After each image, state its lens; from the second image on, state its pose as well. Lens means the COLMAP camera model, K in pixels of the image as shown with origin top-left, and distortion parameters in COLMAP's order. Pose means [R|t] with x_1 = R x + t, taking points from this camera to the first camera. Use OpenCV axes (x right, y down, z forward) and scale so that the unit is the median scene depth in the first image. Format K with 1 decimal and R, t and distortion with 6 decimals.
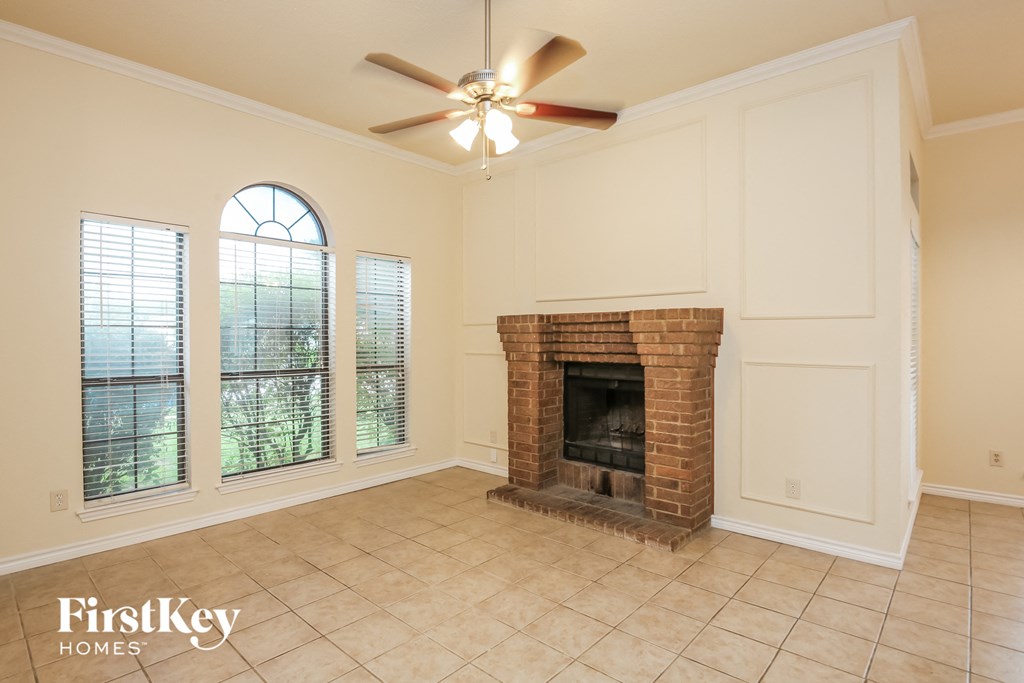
lens RADIAL K [[516.3, 0, 512.0], [0, 516.3, 341.5], [0, 0, 1]] dist [-0.003301, -0.000424]
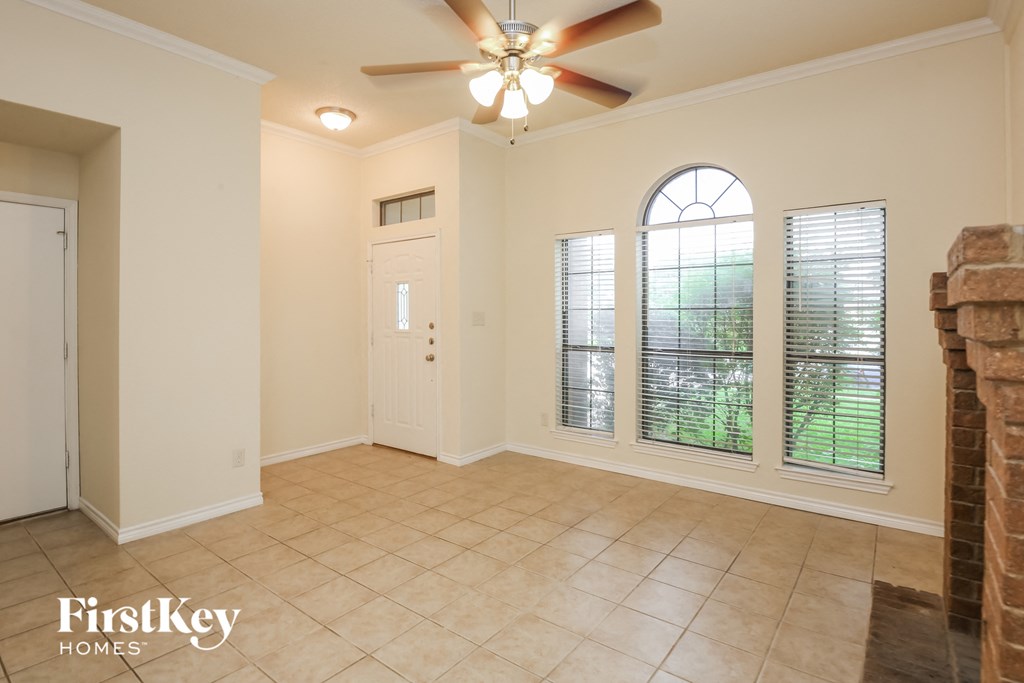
lens RADIAL K [[512.5, 0, 512.1], [0, 512.5, 323.4], [0, 0, 1]] dist [-0.021052, -0.000196]
pose [[0.075426, 0.010229, -0.997099, 0.549111], [-0.009640, 0.999908, 0.009529, -0.003092], [0.997105, 0.008893, 0.075518, 0.609540]]
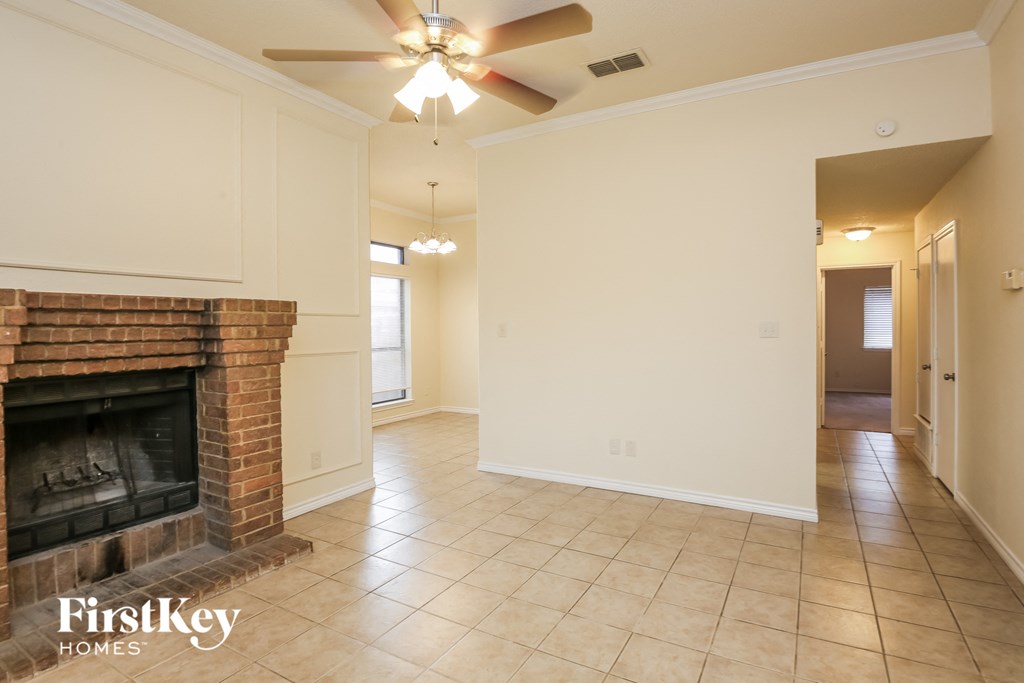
lens RADIAL K [[512.5, 0, 512.1], [0, 512.5, 323.4], [0, 0, 1]] dist [-0.021052, -0.000196]
pose [[-0.193308, 0.007984, 0.981106, -0.591331], [0.016757, 0.999848, -0.004835, -0.009916], [-0.980995, 0.015506, -0.193413, 0.680226]]
